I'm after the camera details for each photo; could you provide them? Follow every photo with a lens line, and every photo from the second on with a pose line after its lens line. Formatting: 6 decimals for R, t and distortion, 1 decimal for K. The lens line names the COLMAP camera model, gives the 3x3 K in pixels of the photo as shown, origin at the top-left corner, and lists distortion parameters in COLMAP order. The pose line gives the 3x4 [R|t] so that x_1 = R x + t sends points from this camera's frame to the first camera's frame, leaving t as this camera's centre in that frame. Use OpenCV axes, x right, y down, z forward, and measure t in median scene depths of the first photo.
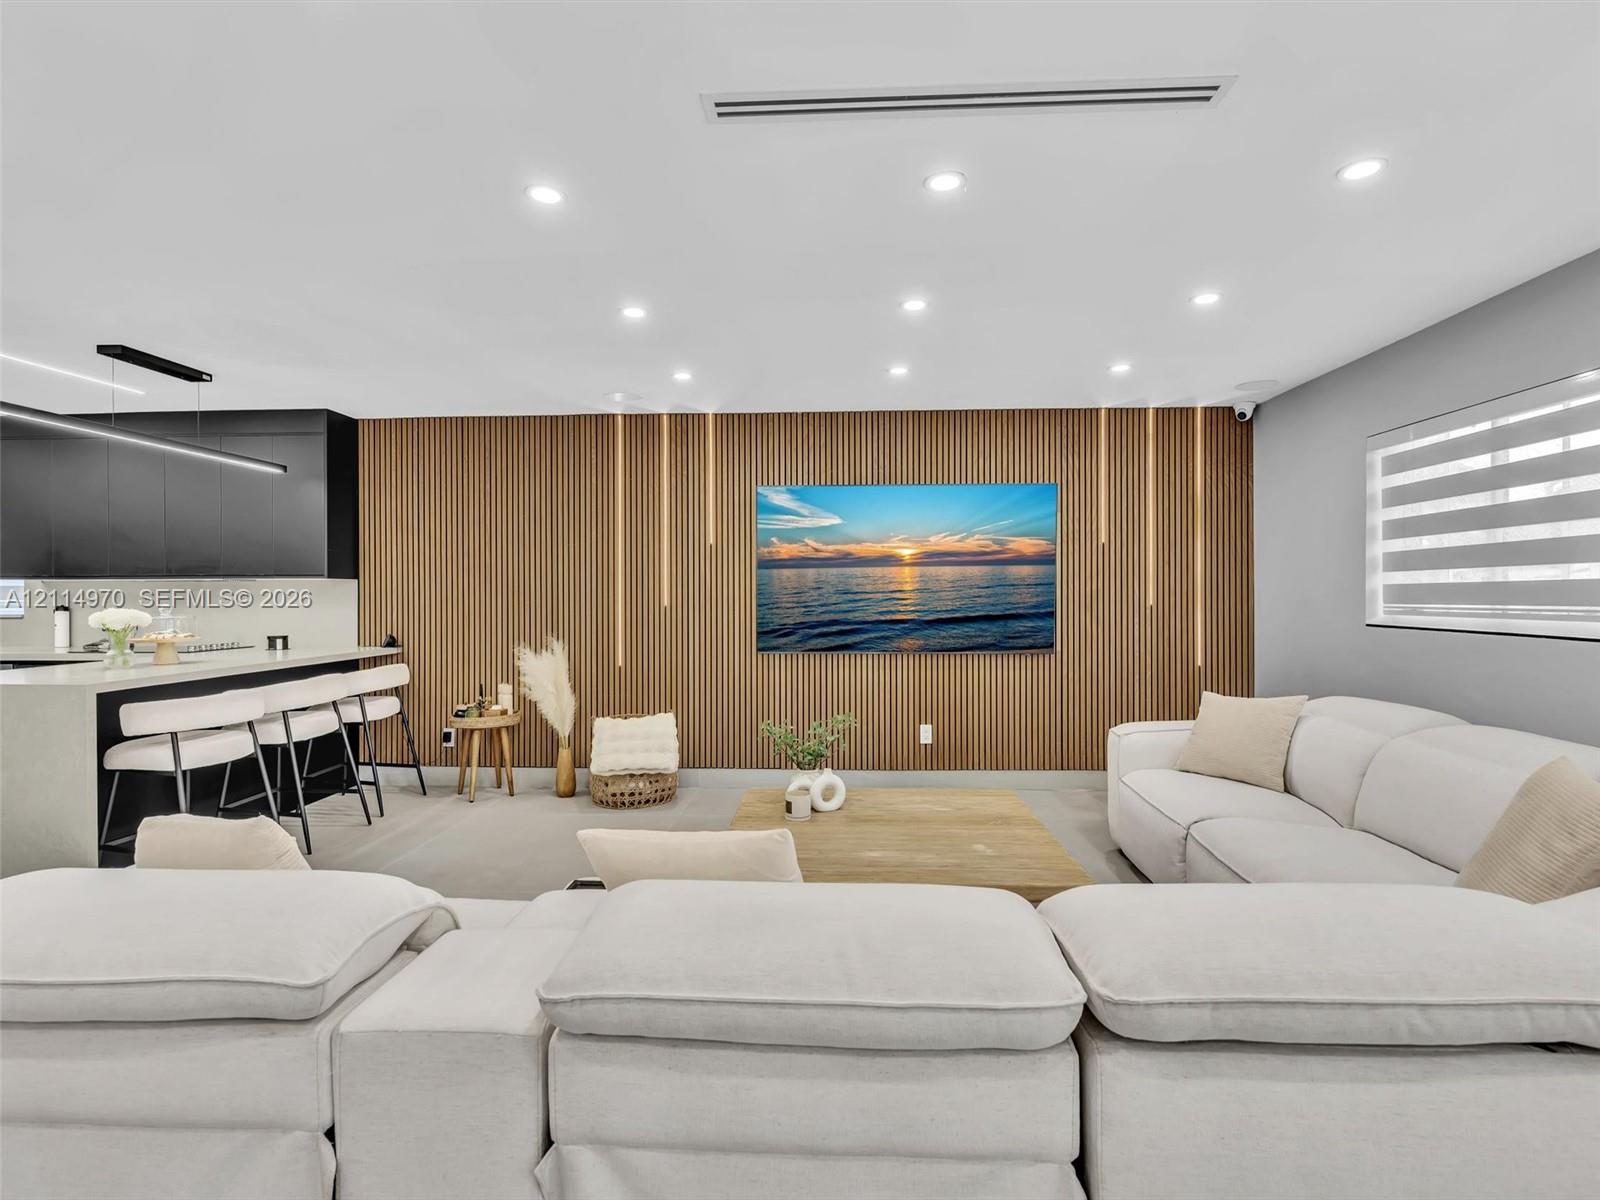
lens RADIAL K [[802.8, 0, 810.7], [0, 802.8, 592.9], [0, 0, 1]] dist [-0.006064, 0.000638]
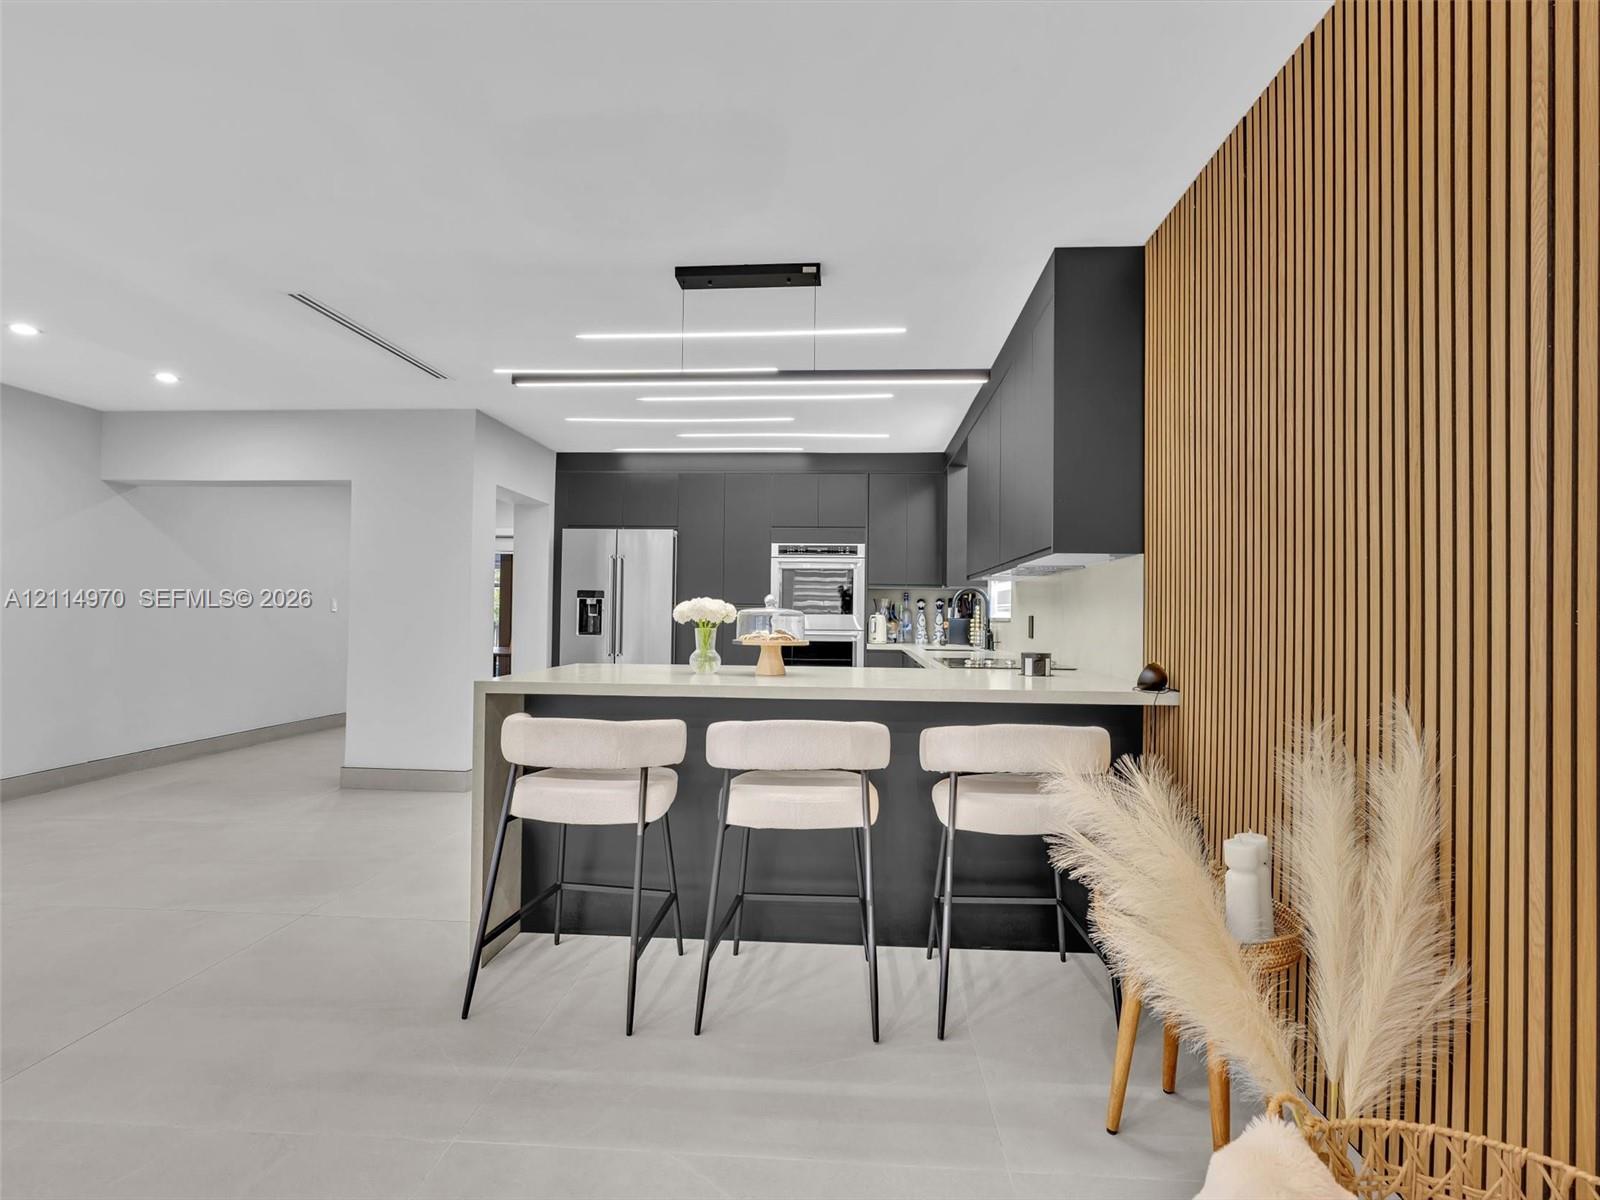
lens RADIAL K [[802.8, 0, 800.4], [0, 802.8, 591.7], [0, 0, 1]] dist [-0.006064, 0.000638]
pose [[-0.034883, -0.024698, -0.999086, -0.045165], [-0.009346, 0.999659, -0.024386, 0.023484], [0.999348, 0.008487, -0.035102, 0.843849]]
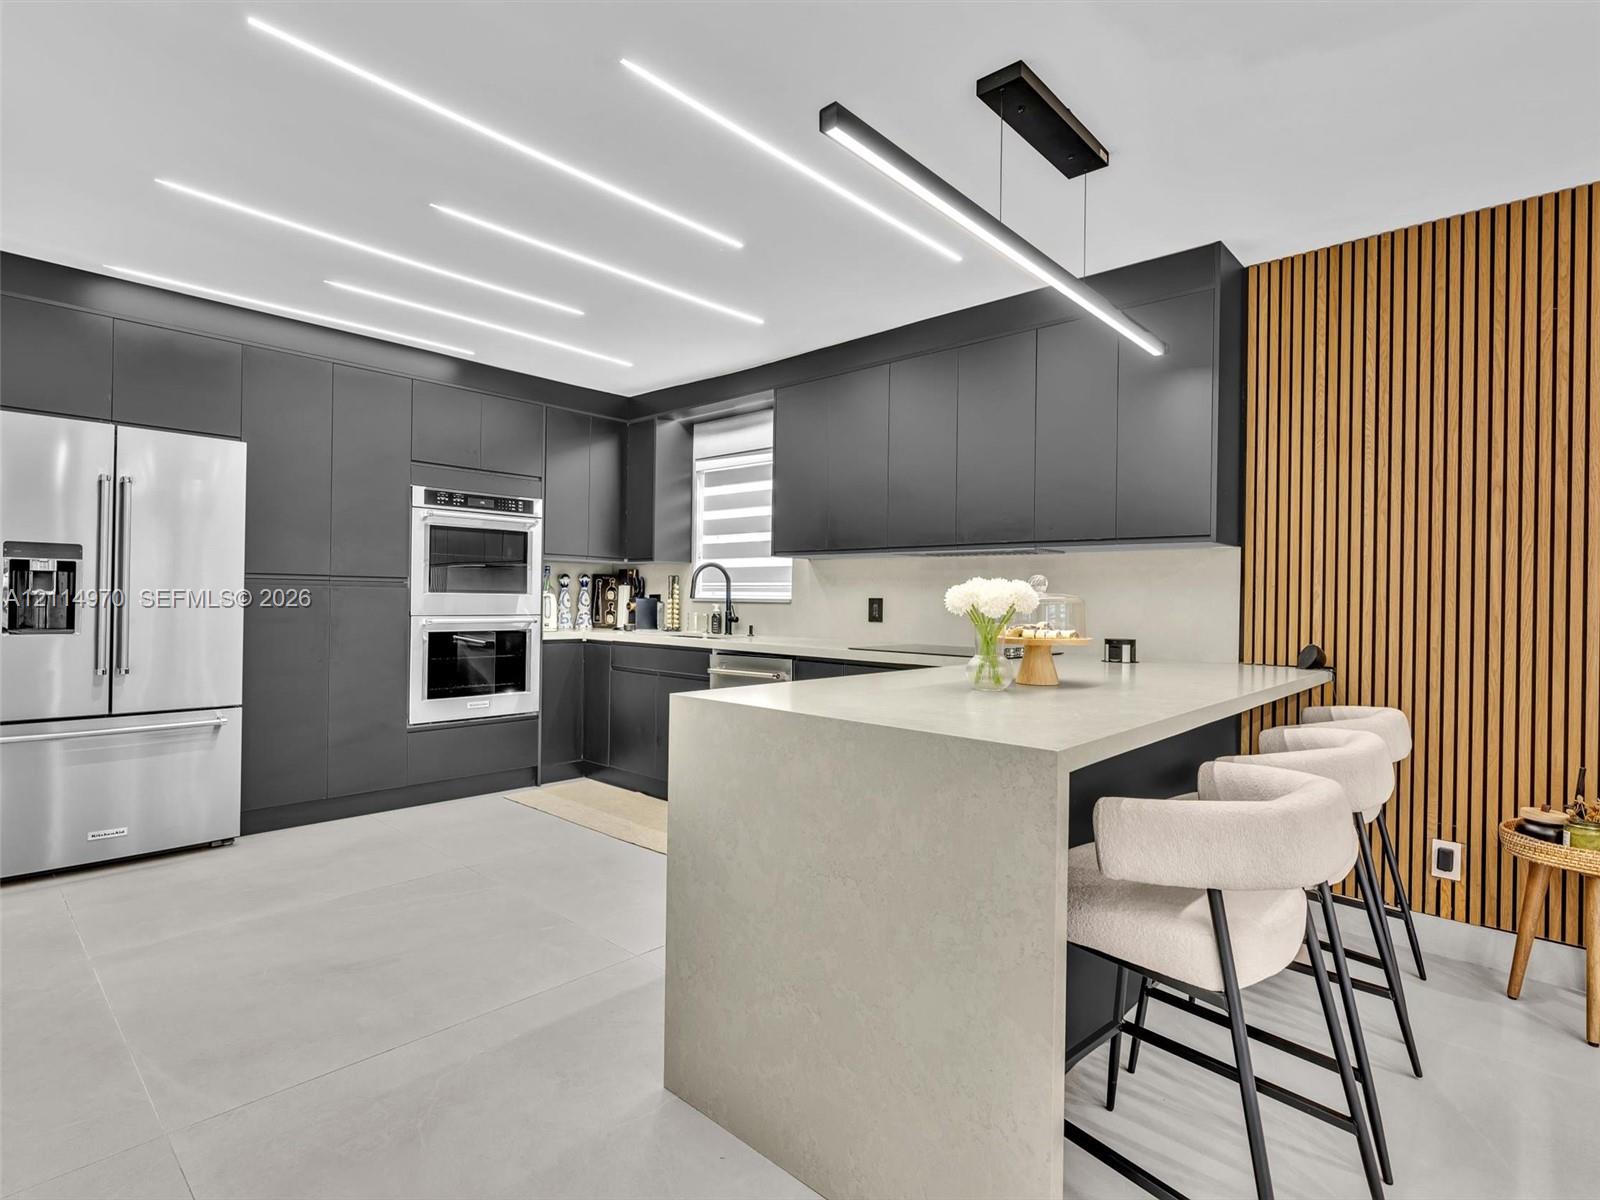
lens RADIAL K [[802.8, 0, 793.4], [0, 802.8, 587.8], [0, 0, 1]] dist [-0.006064, 0.000638]
pose [[0.761066, 0.006825, -0.648638, -0.461333], [-0.017555, 0.999795, -0.010079, 0.025107], [0.648436, 0.019057, 0.761030, 0.377075]]
